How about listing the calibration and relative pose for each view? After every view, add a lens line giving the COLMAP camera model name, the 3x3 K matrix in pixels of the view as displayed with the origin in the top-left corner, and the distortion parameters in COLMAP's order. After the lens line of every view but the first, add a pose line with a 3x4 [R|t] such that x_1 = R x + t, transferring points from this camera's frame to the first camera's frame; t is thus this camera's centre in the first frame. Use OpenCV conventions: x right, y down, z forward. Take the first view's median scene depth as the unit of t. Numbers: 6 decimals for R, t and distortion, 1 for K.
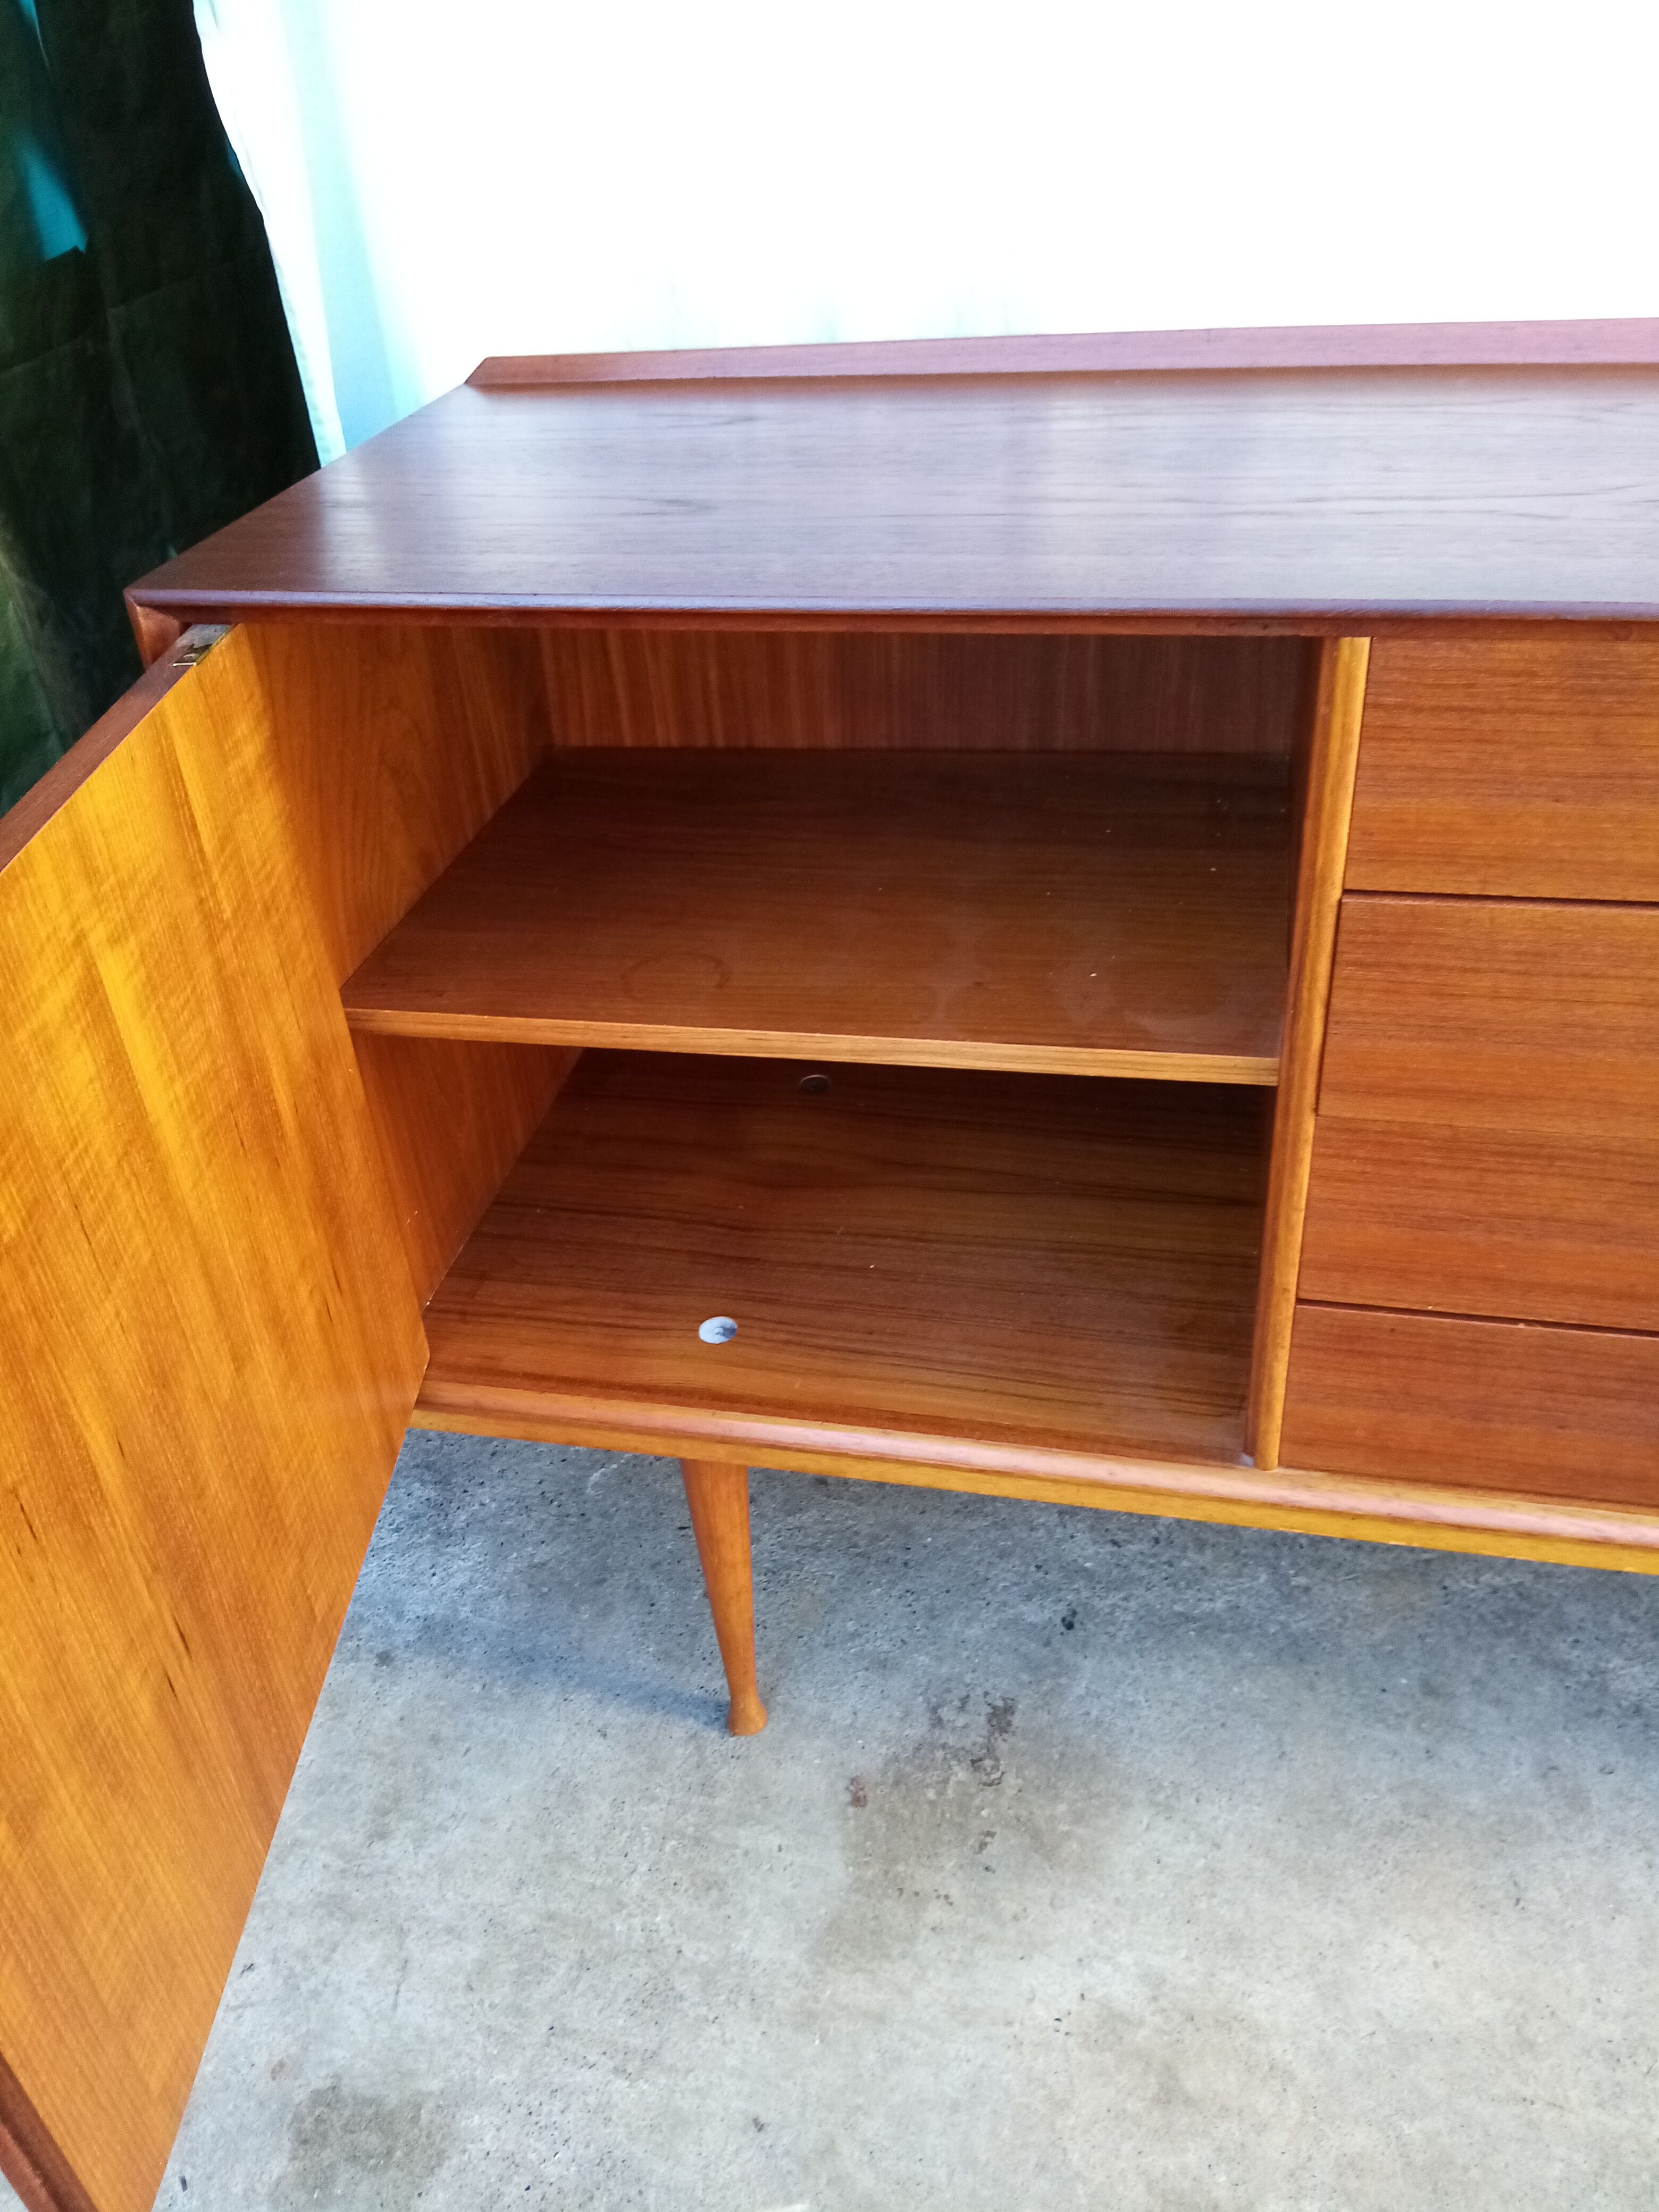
lens RADIAL K [[1743.4, 0, 792.5], [0, 1743.4, 1118.1], [0, 0, 1]] dist [0.023745, -0.065290]
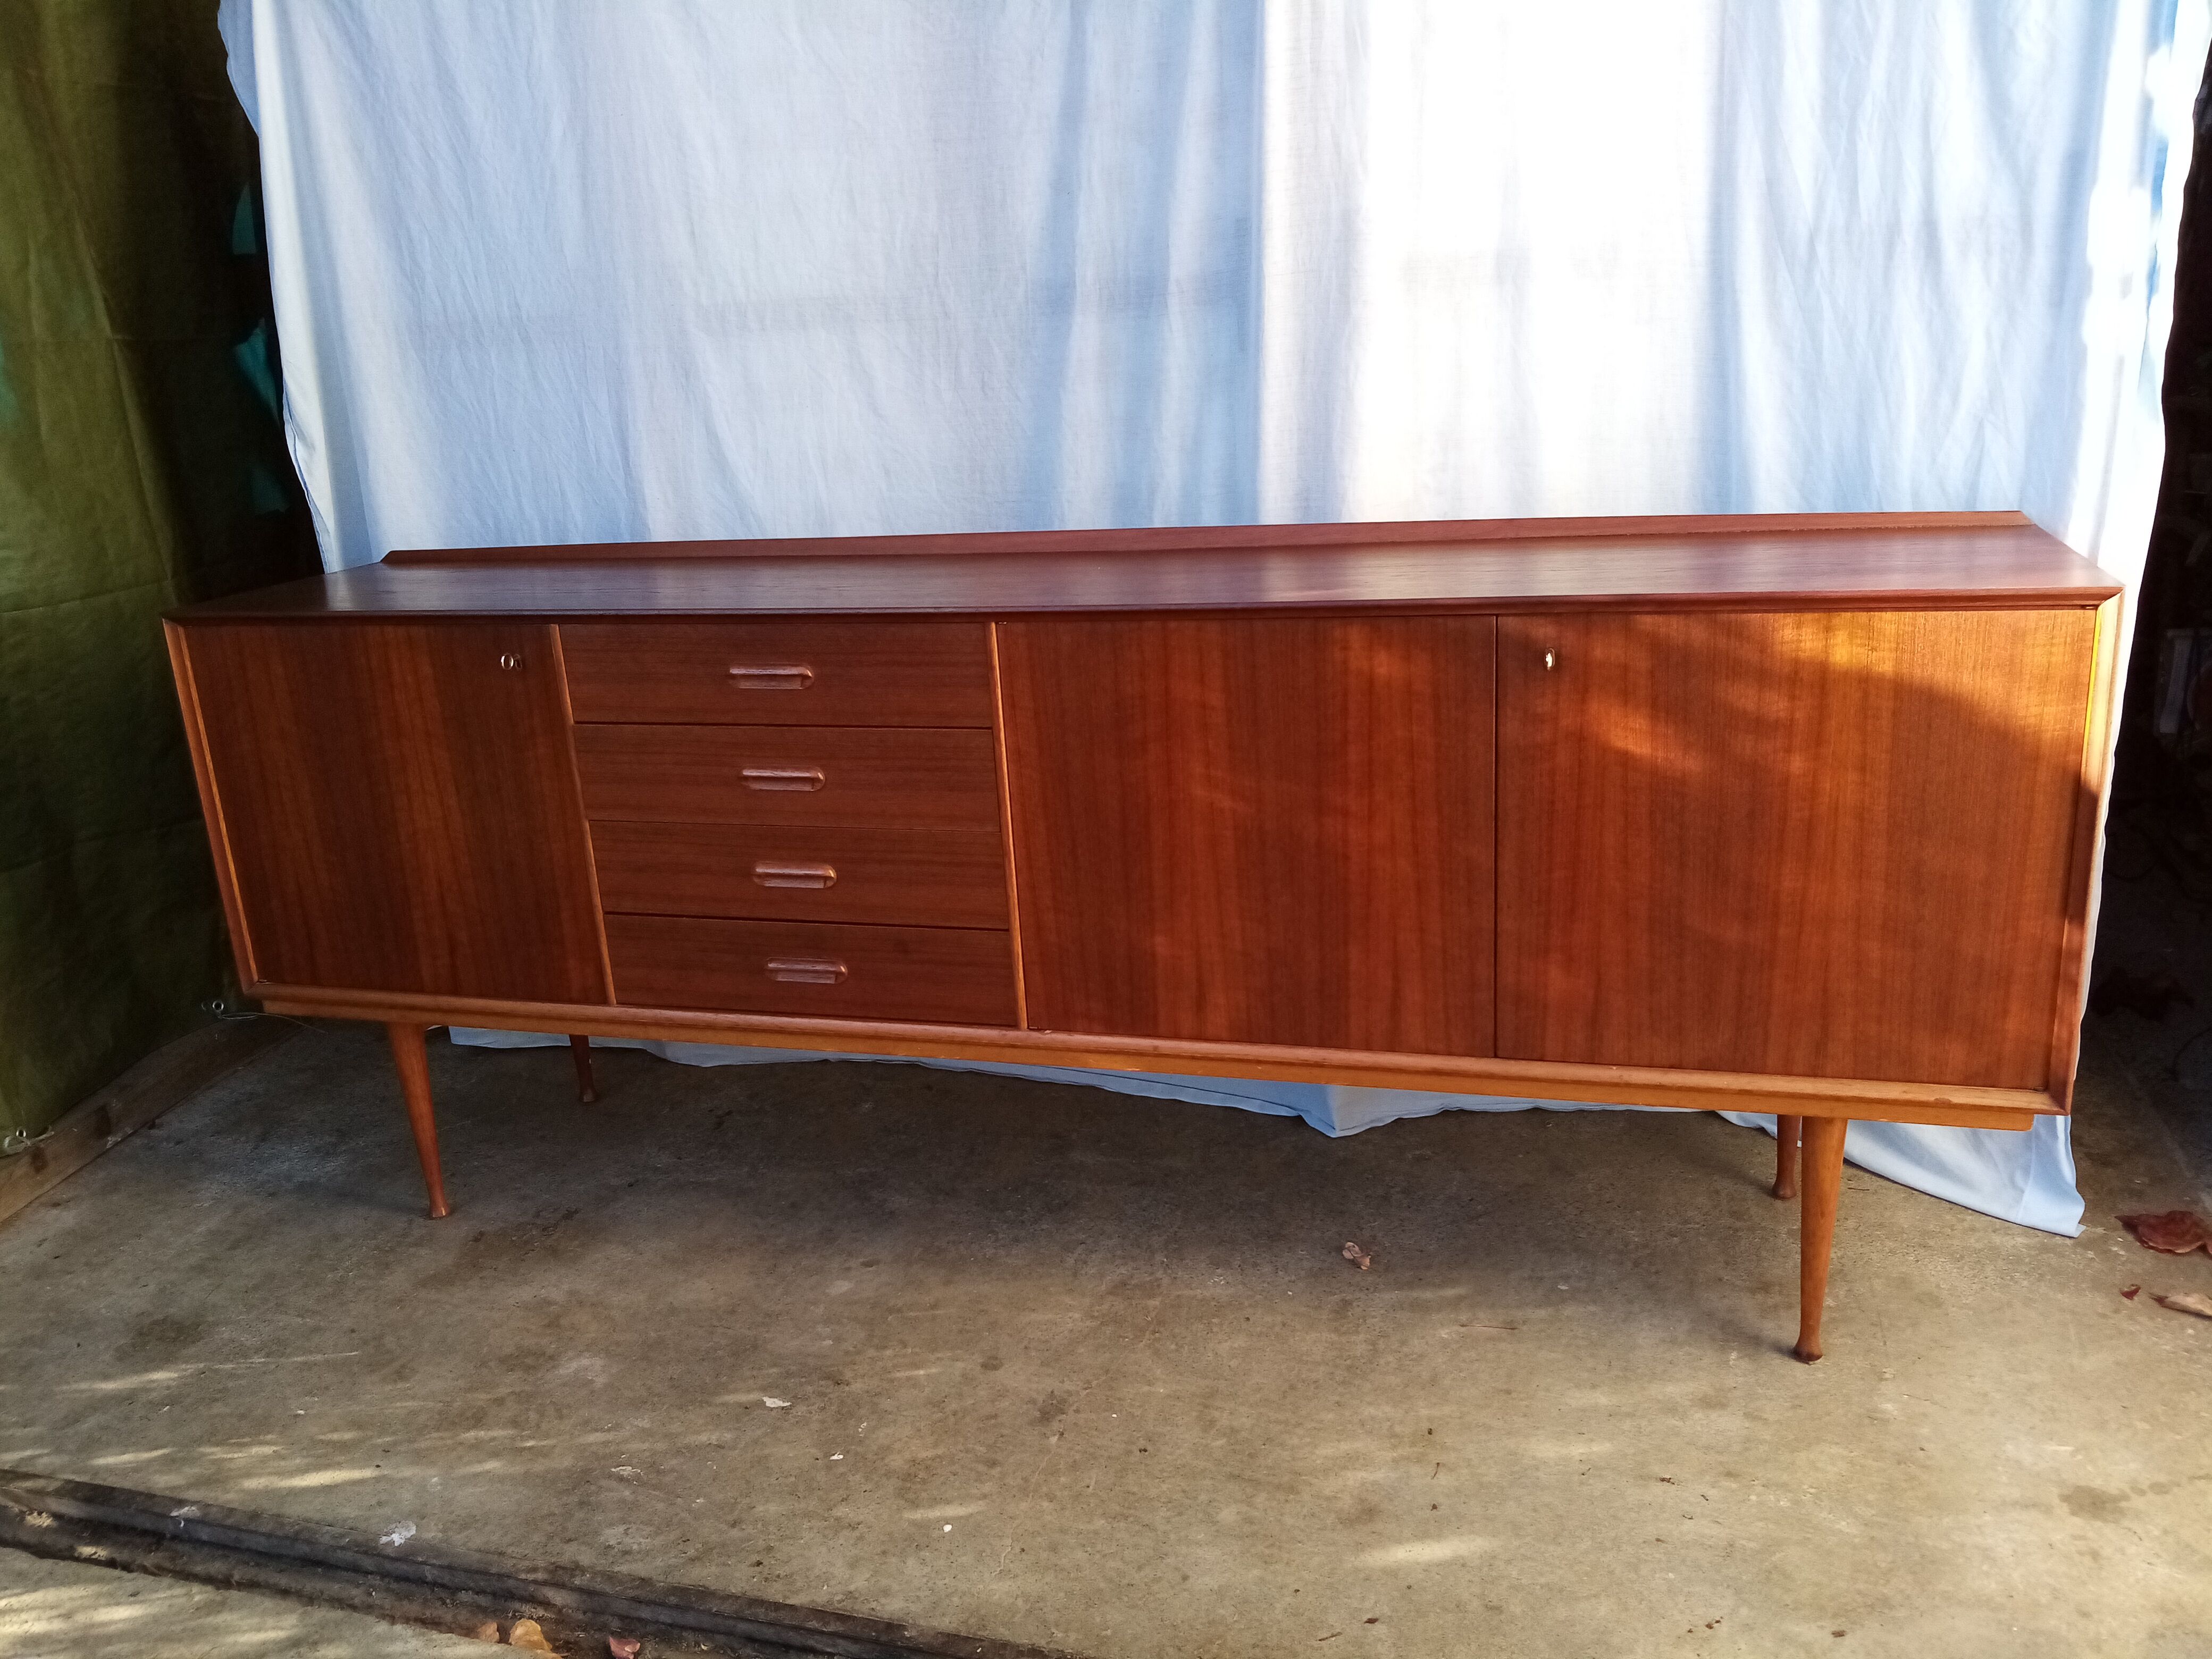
lens RADIAL K [[1743.4, 0, 1108.0], [0, 1743.4, 855.6], [0, 0, 1]] dist [0.023745, -0.065290]
pose [[0.998208, 0.030342, -0.051571, 0.801535], [-0.043932, 0.956801, -0.287405, 0.499706], [0.040623, 0.289155, 0.956420, -0.911275]]
